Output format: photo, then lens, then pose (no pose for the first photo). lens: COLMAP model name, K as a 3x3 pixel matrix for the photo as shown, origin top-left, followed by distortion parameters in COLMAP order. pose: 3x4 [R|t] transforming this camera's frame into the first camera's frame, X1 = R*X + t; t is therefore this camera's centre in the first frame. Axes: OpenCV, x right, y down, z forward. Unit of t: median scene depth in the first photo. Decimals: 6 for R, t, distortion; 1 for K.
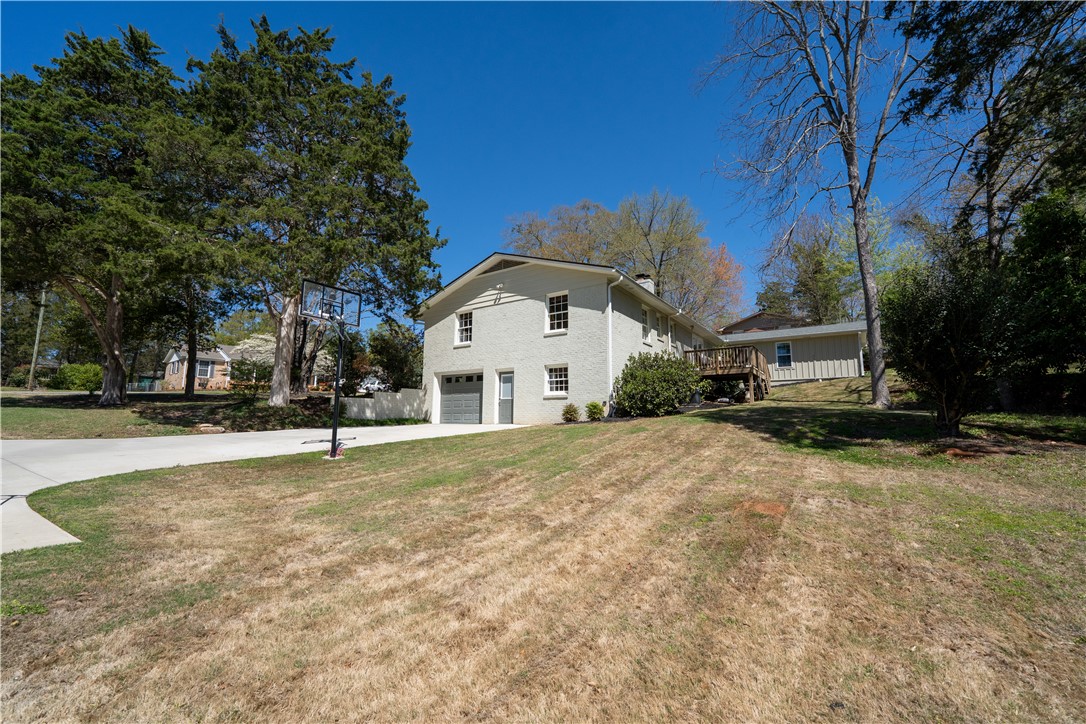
lens RADIAL K [[437.3, 0, 544.2], [0, 437.3, 358.4], [0, 0, 1]] dist [0.000100, -0.000032]
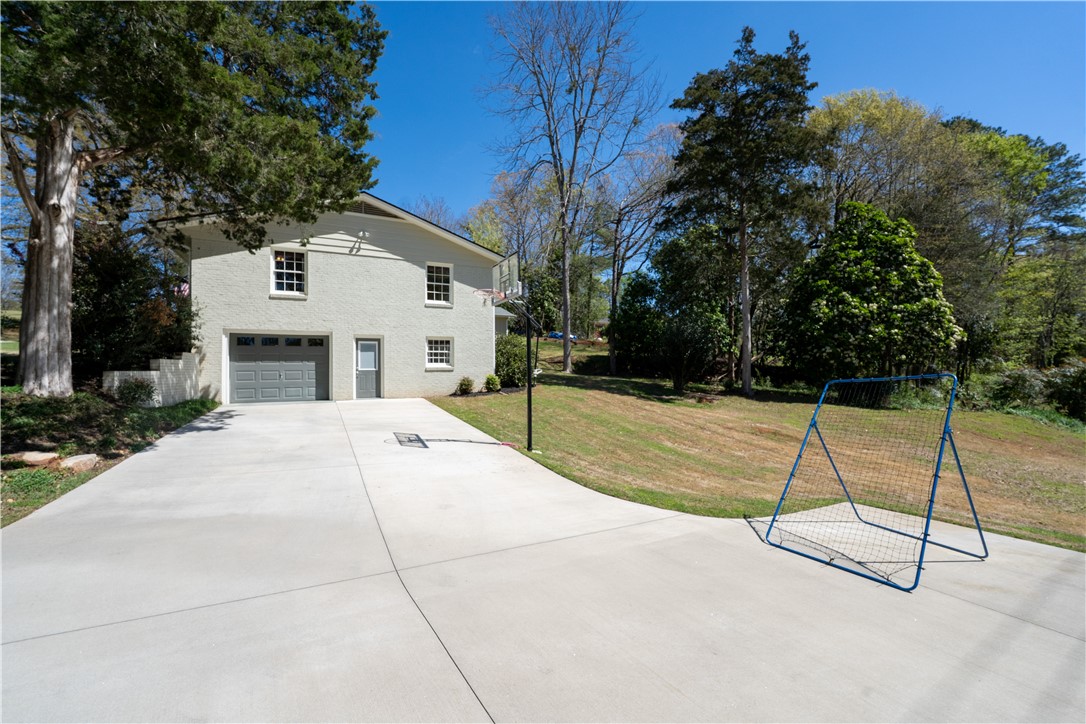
lens RADIAL K [[437.3, 0, 544.5], [0, 437.3, 363.0], [0, 0, 1]] dist [0.000100, -0.000032]
pose [[0.471460, 0.001645, 0.881886, -0.699826], [-0.112197, 0.991984, 0.058131, -0.010908], [-0.874721, -0.126352, 0.467865, 0.296523]]
